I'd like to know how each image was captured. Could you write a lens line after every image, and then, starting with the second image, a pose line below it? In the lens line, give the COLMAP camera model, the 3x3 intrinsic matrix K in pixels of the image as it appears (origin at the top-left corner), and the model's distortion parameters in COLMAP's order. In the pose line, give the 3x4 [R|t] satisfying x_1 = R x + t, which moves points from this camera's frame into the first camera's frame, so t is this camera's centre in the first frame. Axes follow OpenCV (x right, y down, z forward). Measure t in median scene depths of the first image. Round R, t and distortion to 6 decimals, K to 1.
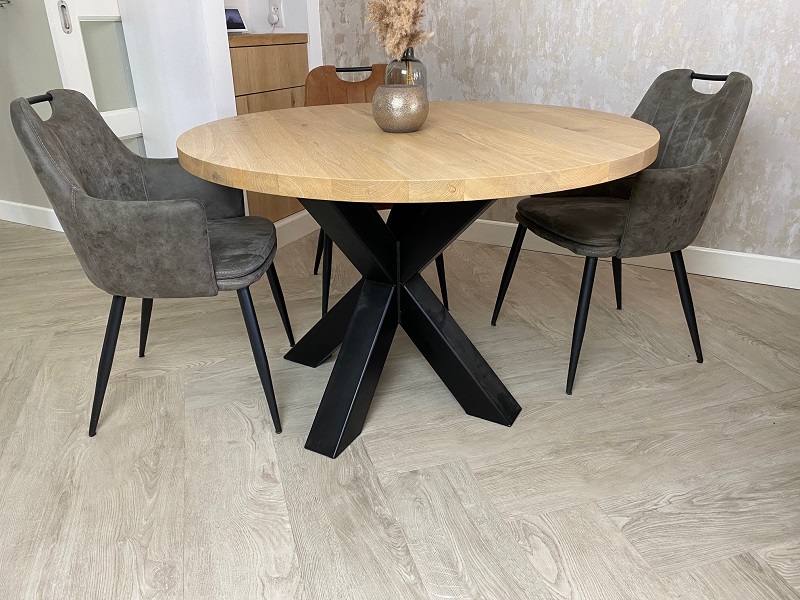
lens RADIAL K [[607.2, 0, 394.6], [0, 607.2, 300.4], [0, 0, 1]] dist [0.028173, -0.023060]
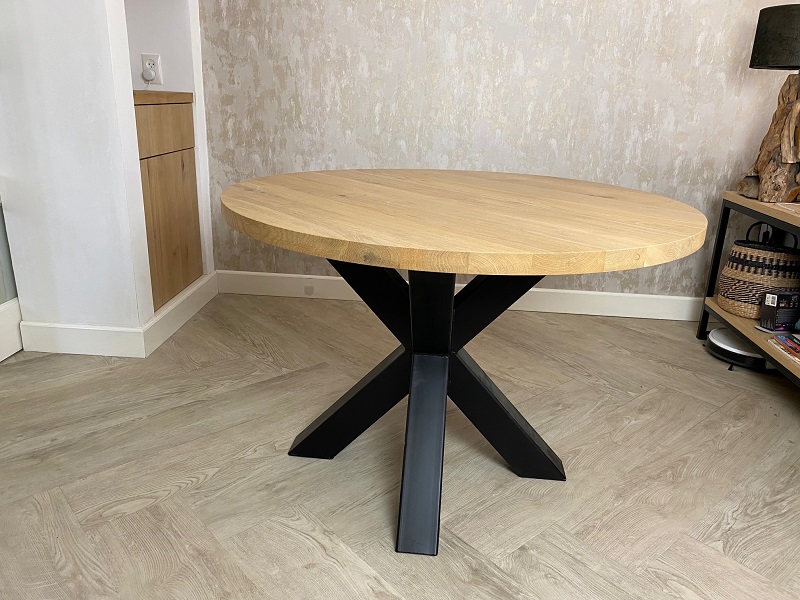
lens RADIAL K [[607.2, 0, 405.3], [0, 607.2, 296.6], [0, 0, 1]] dist [0.028173, -0.023060]
pose [[0.911474, -0.081187, 0.403267, -0.422696], [0.119779, 0.990232, -0.071370, -0.054861], [-0.393534, 0.113355, 0.912295, 0.129054]]
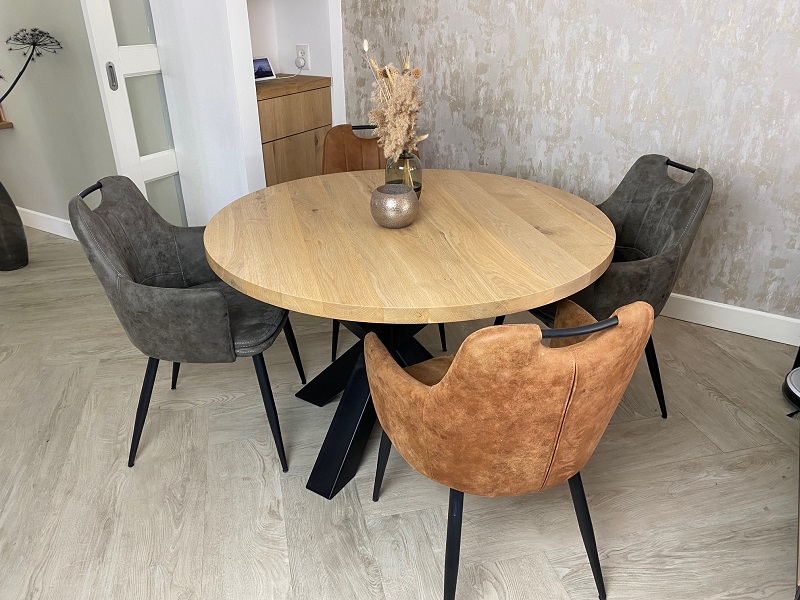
lens RADIAL K [[607.2, 0, 397.5], [0, 607.2, 302.6], [0, 0, 1]] dist [0.028173, -0.023060]
pose [[0.998252, 0.034976, -0.047639, 0.066865], [-0.032853, 0.998463, 0.044646, -0.159802], [0.049127, -0.043003, 0.997866, -0.143164]]
